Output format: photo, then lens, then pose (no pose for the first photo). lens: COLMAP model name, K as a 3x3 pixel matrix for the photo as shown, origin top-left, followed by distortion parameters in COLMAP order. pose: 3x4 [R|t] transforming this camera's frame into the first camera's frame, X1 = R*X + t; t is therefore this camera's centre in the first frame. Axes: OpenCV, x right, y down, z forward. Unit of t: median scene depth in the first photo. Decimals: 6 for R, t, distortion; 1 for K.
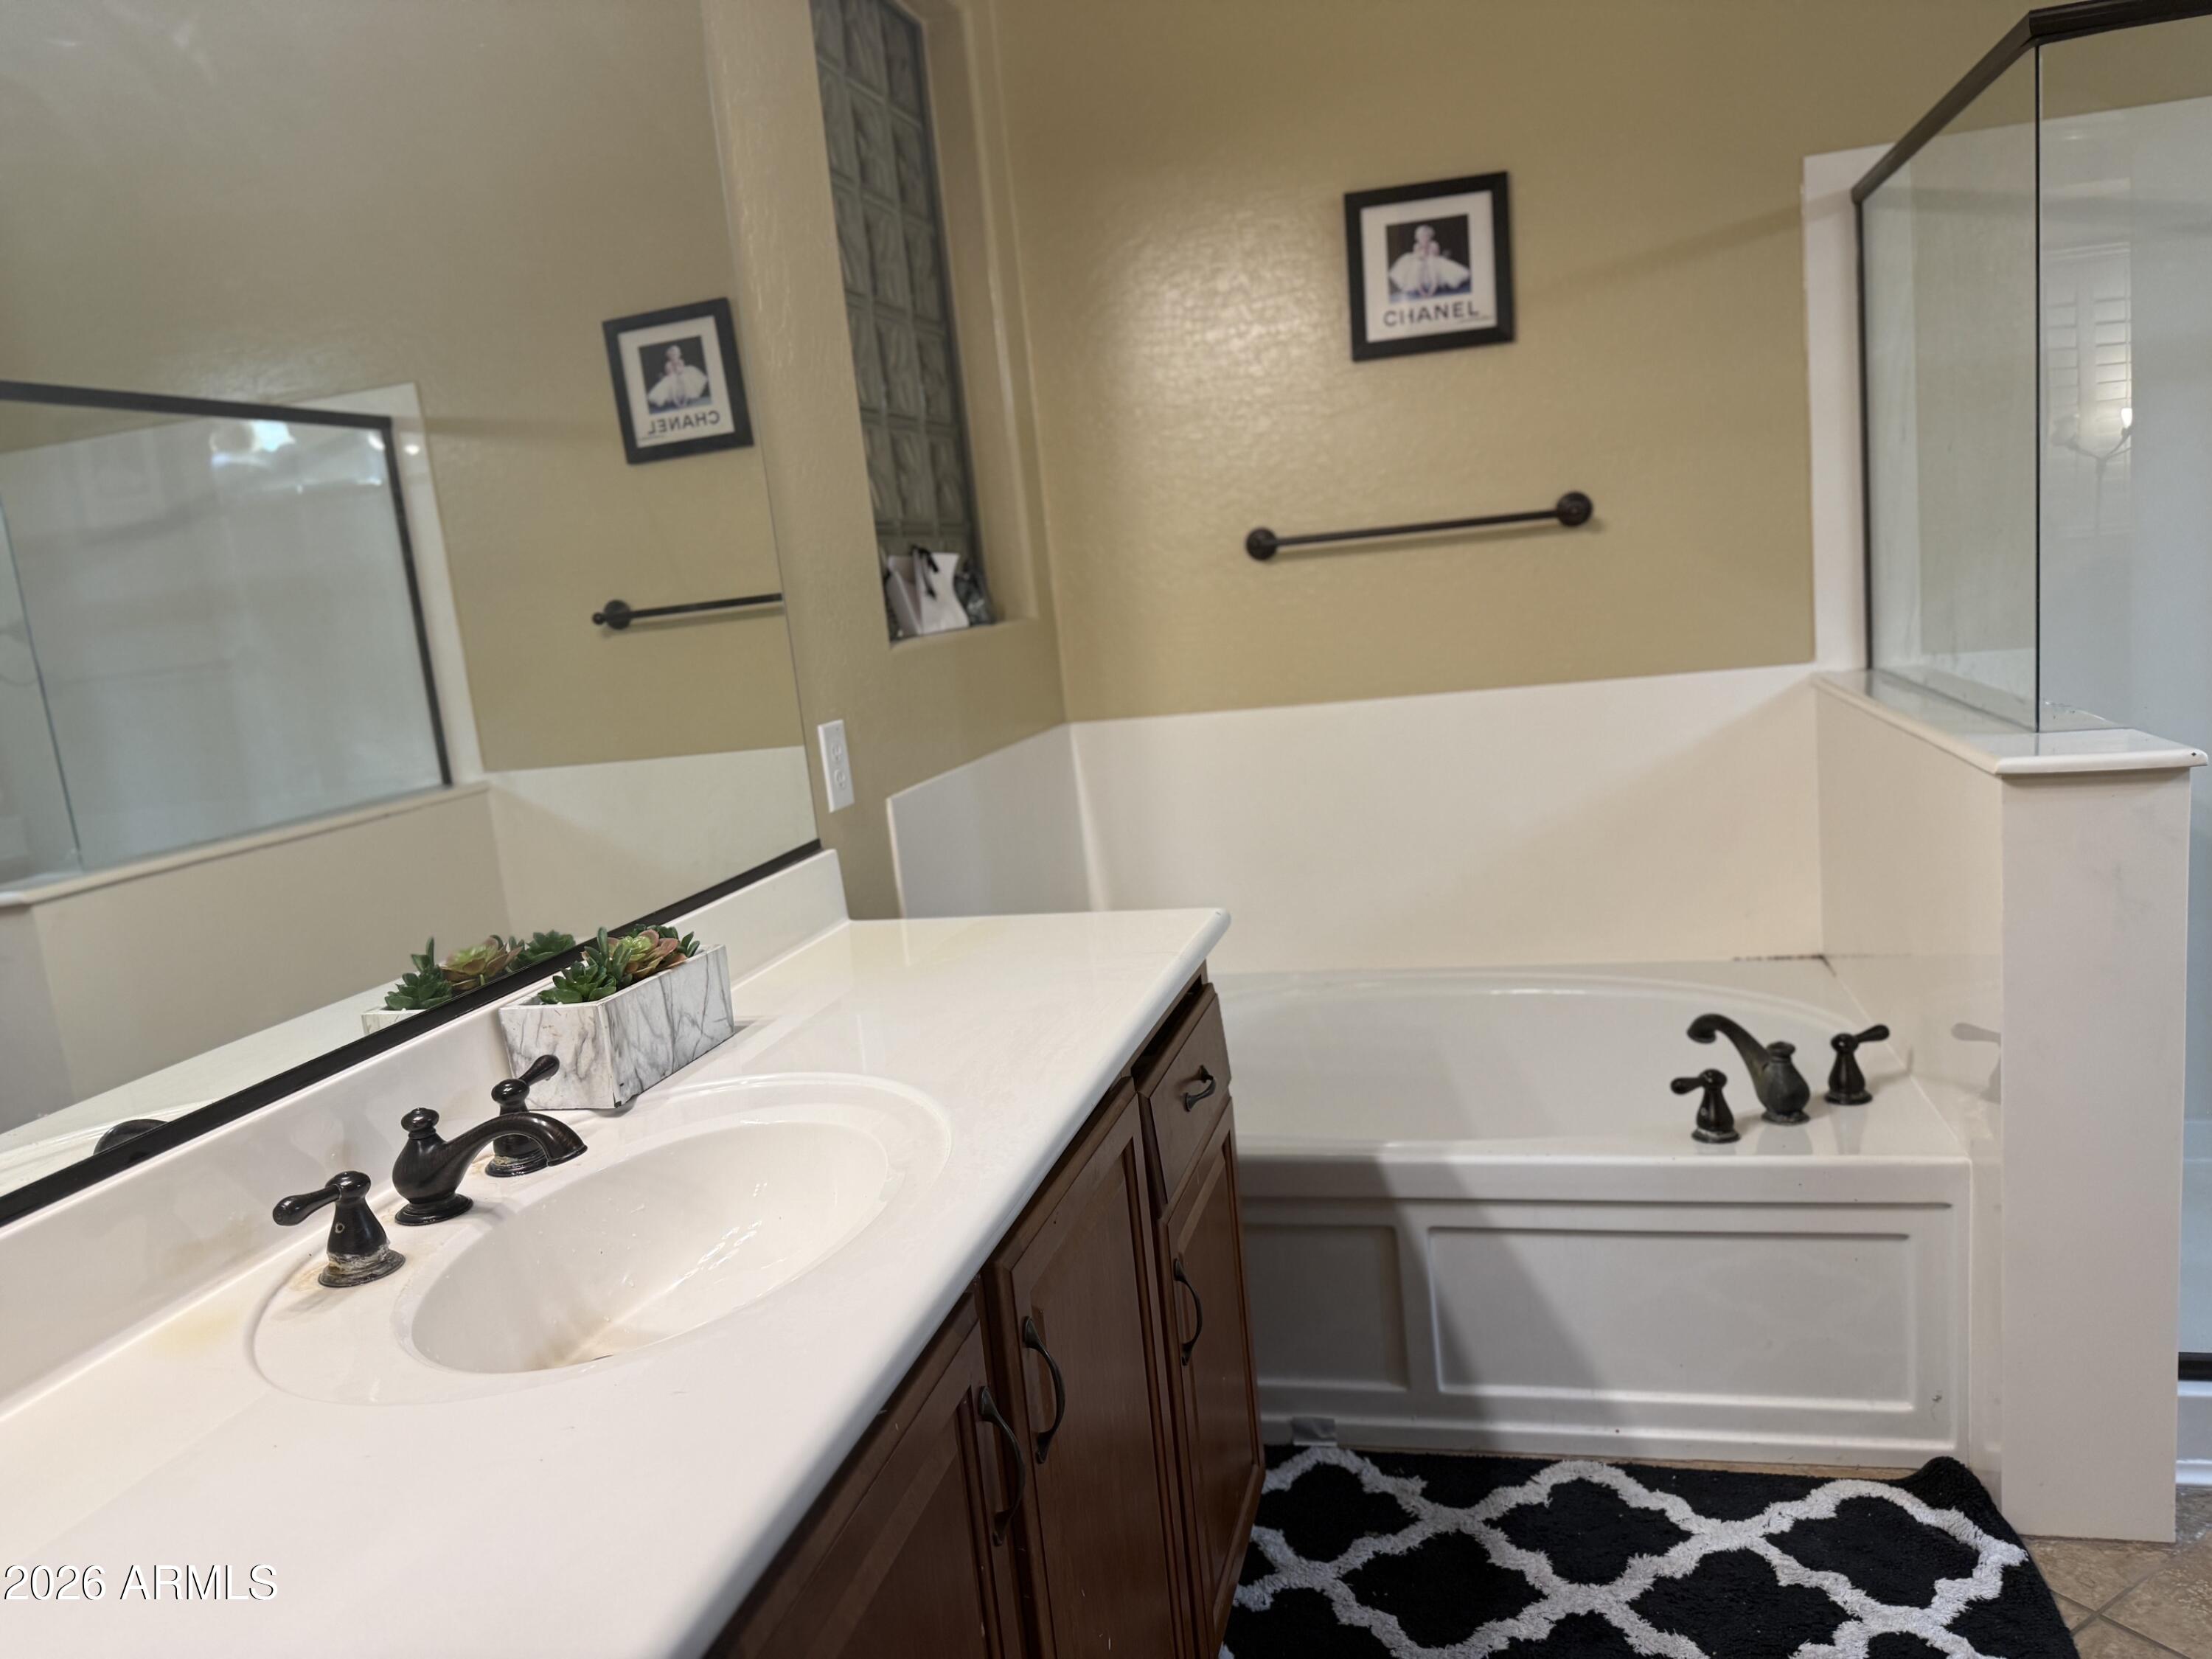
lens RADIAL K [[1596.6, 0, 1137.1], [0, 1596.6, 824.0], [0, 0, 1]] dist [0.050096, -0.004502]
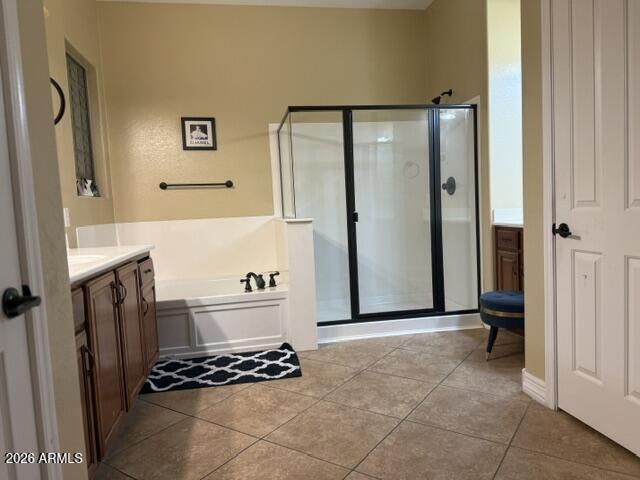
lens RADIAL K [[461.9, 0, 329.0], [0, 461.9, 238.4], [0, 0, 1]] dist [0.050096, -0.004502]
pose [[0.912121, 0.027450, 0.409001, -0.041708], [0.024081, 0.992444, -0.120312, 0.201733], [-0.409213, 0.119588, 0.904568, -0.545818]]
